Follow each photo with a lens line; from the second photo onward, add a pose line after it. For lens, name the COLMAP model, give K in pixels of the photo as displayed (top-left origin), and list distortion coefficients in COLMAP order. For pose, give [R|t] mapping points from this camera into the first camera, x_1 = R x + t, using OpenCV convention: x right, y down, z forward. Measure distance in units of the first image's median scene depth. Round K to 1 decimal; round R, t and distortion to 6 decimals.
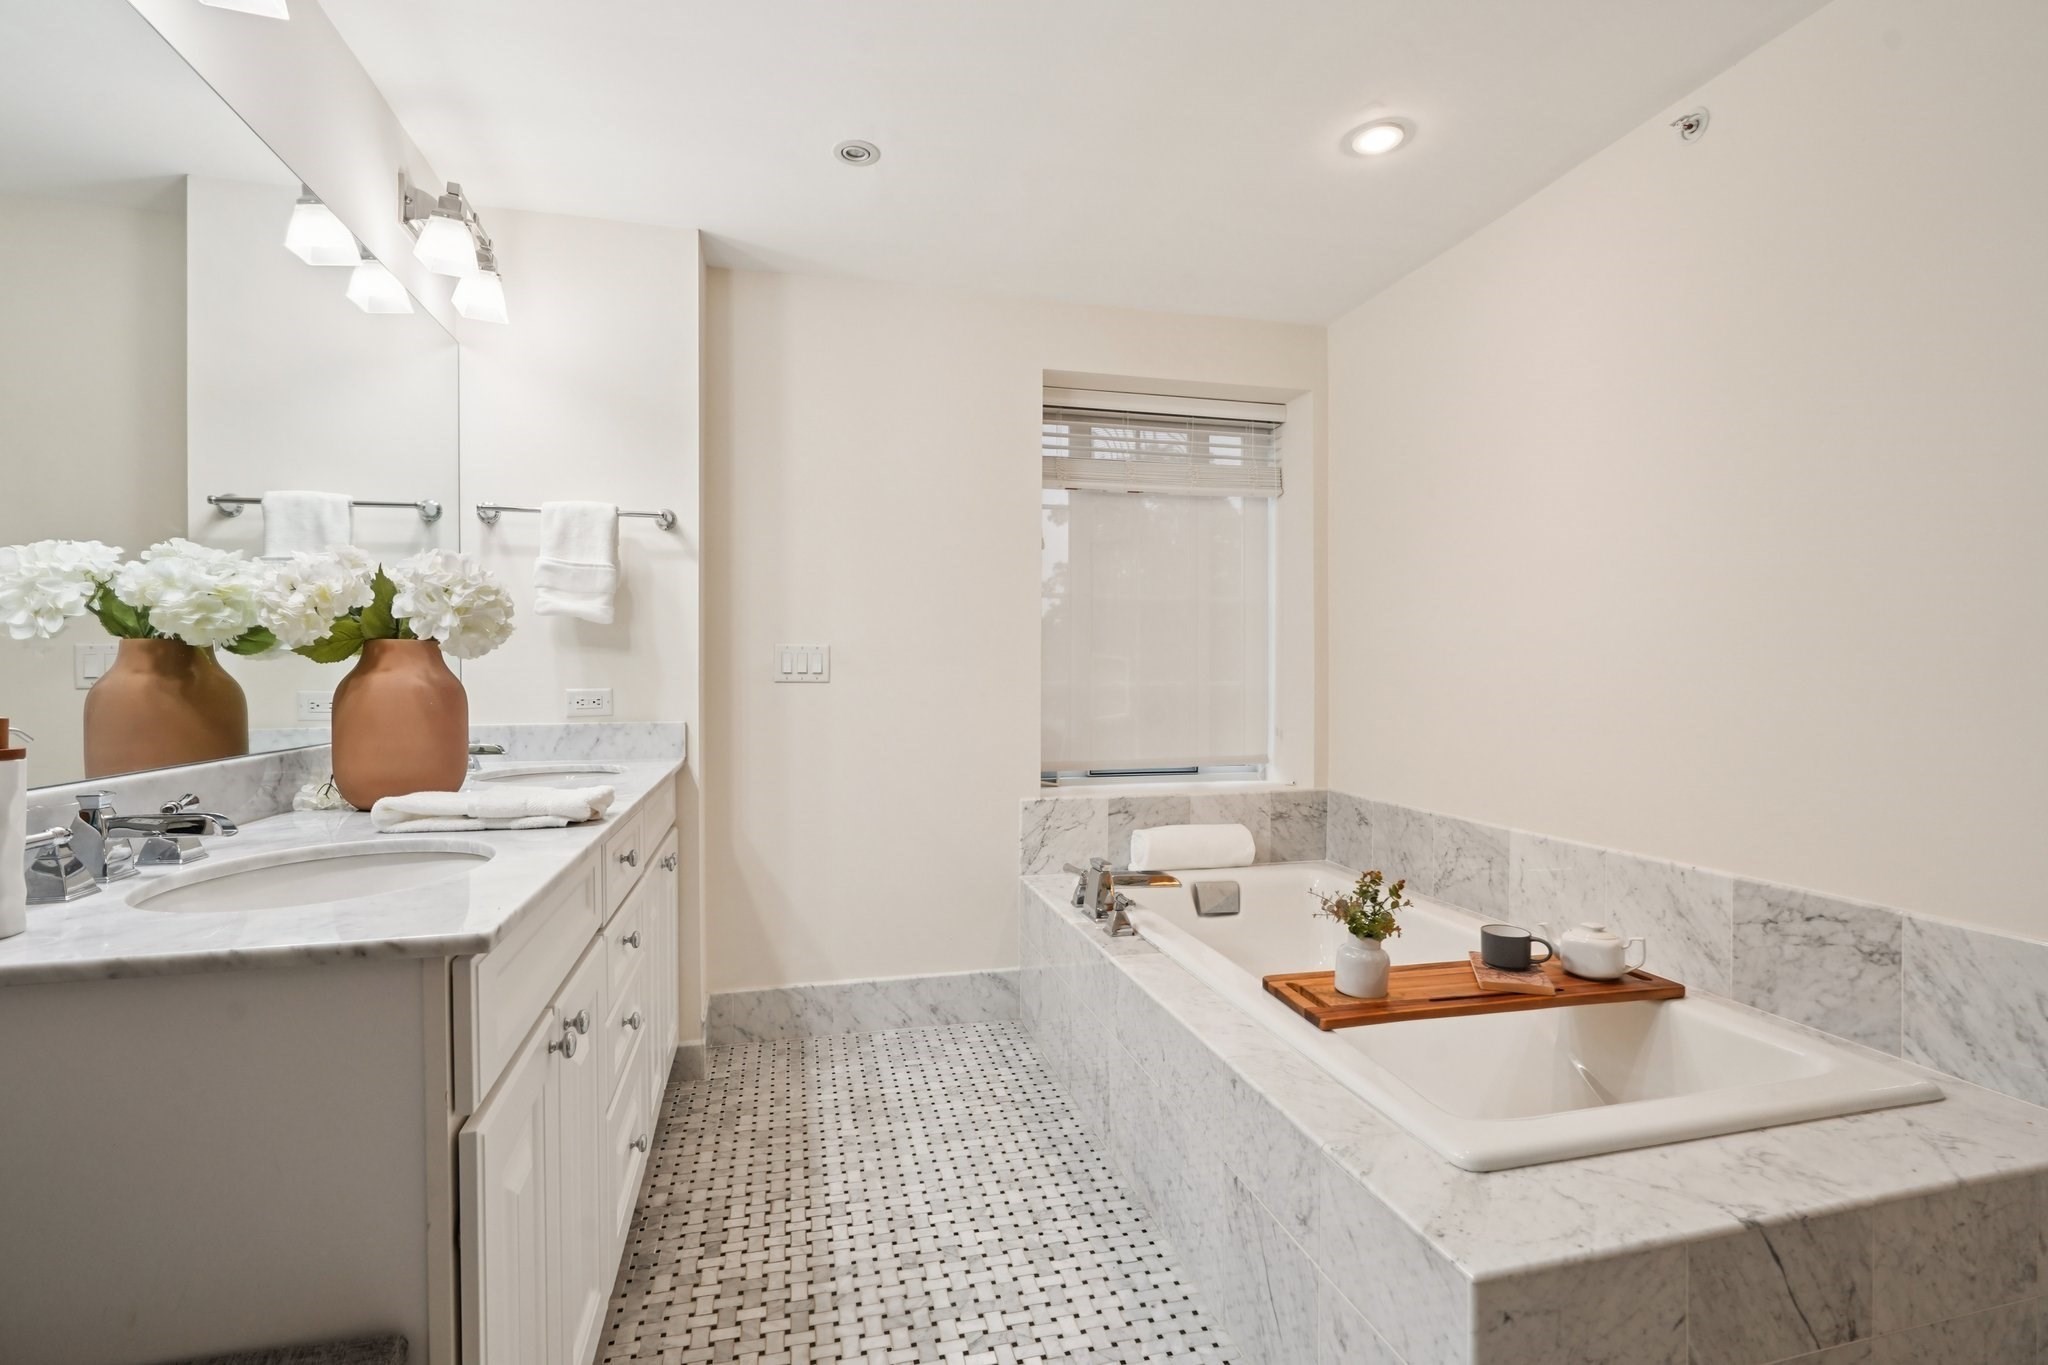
lens RADIAL K [[942.2, 0, 1031.0], [0, 942.2, 672.7], [0, 0, 1]] dist [-0.031739, 0.011628]
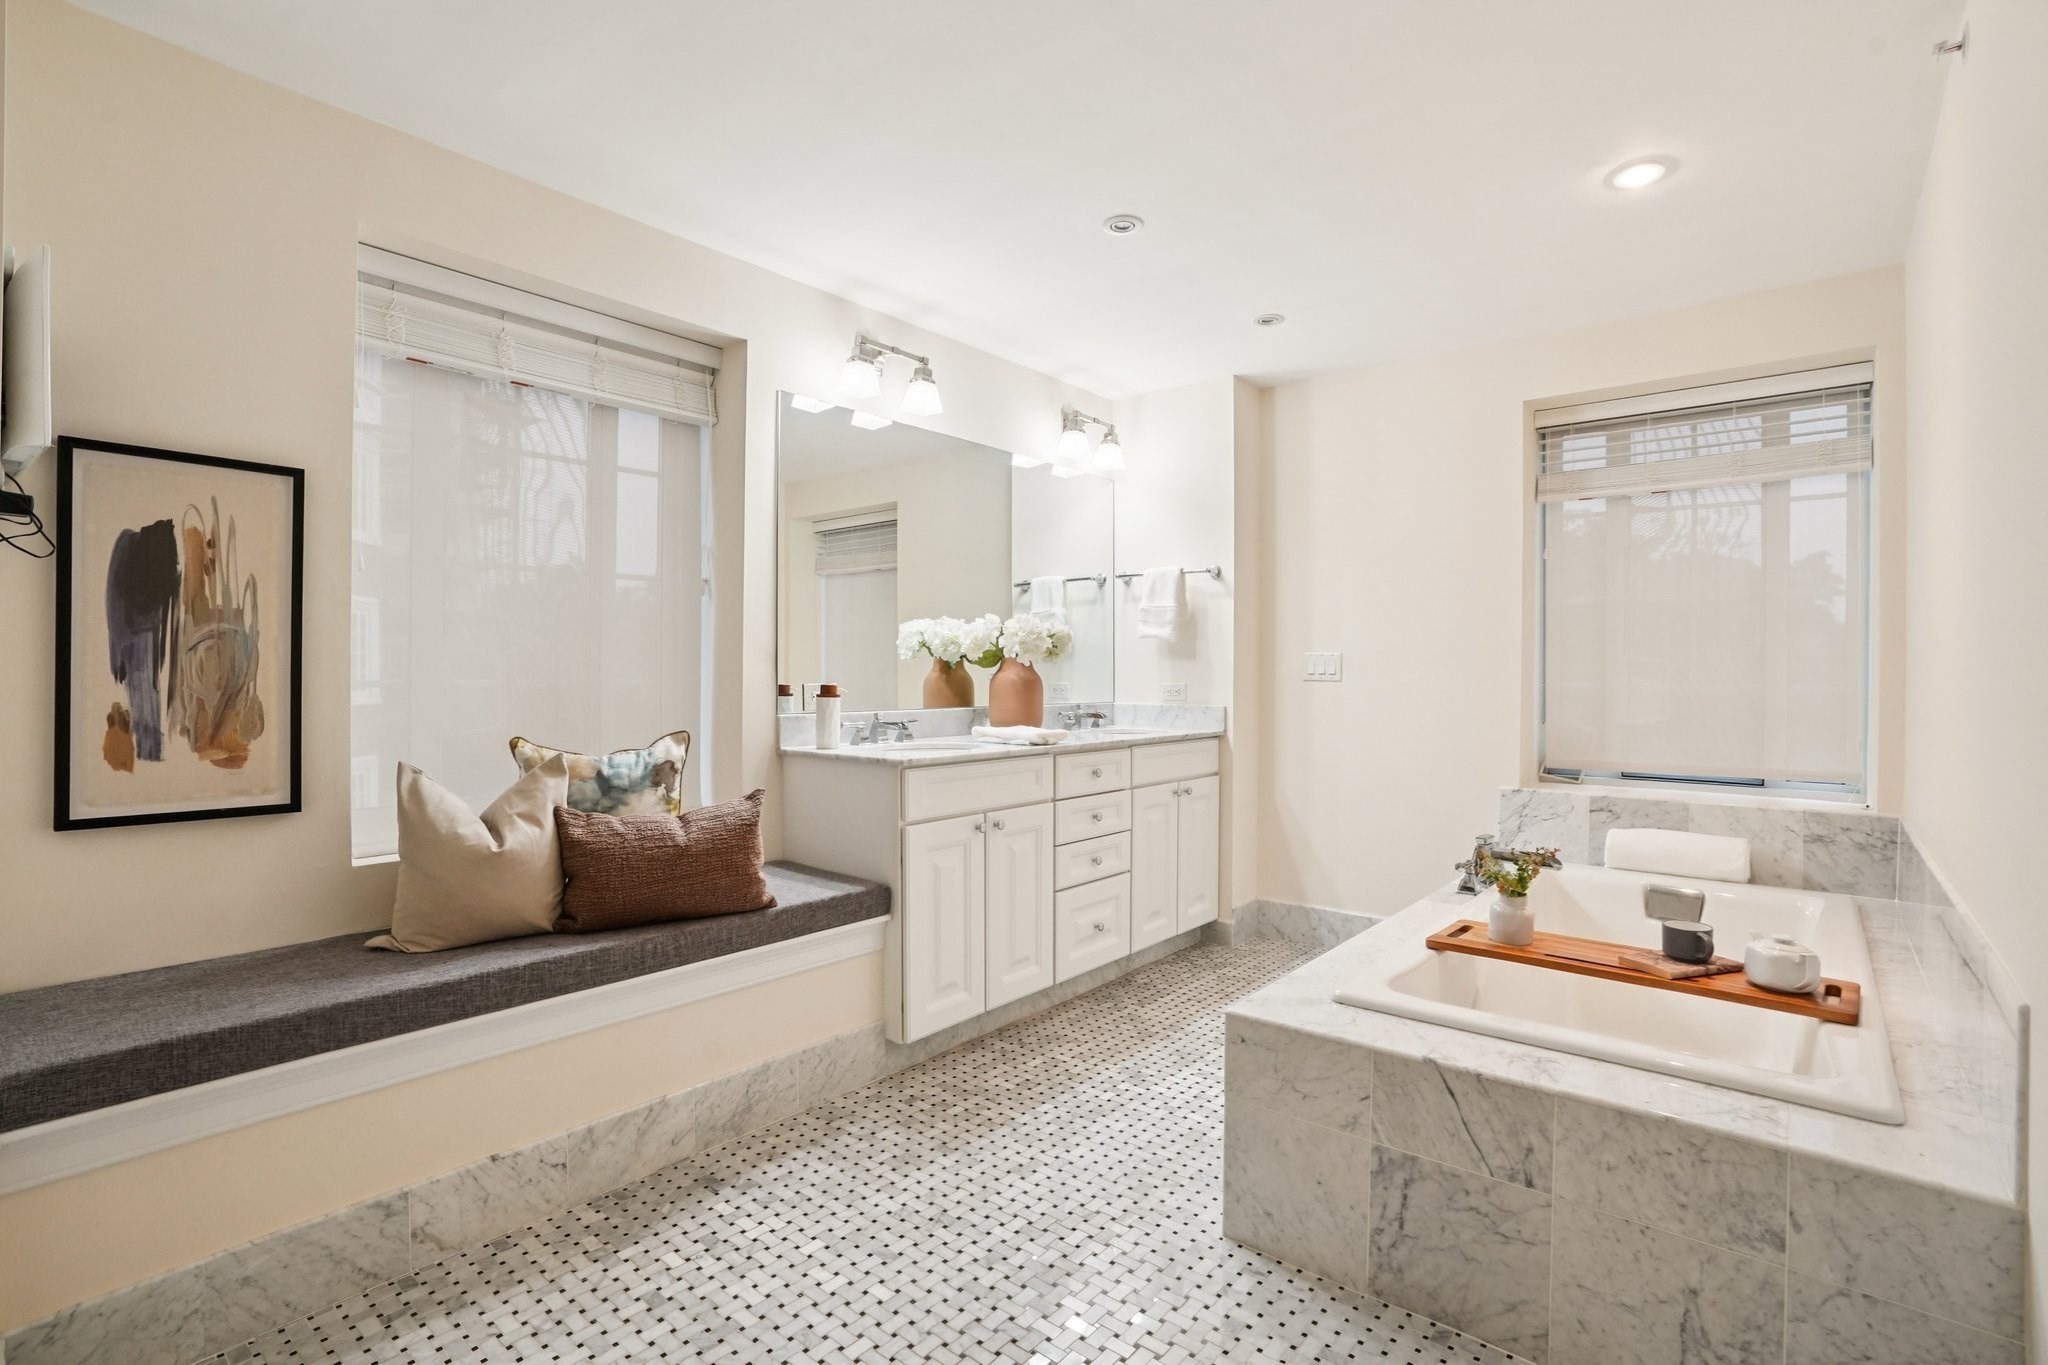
lens RADIAL K [[942.2, 0, 1021.2], [0, 942.2, 677.5], [0, 0, 1]] dist [-0.031739, 0.011628]
pose [[0.593849, 0.009681, -0.804518, 0.667905], [-0.005768, 0.999953, 0.007775, -0.003386], [0.804556, 0.000023, 0.593877, -0.161057]]
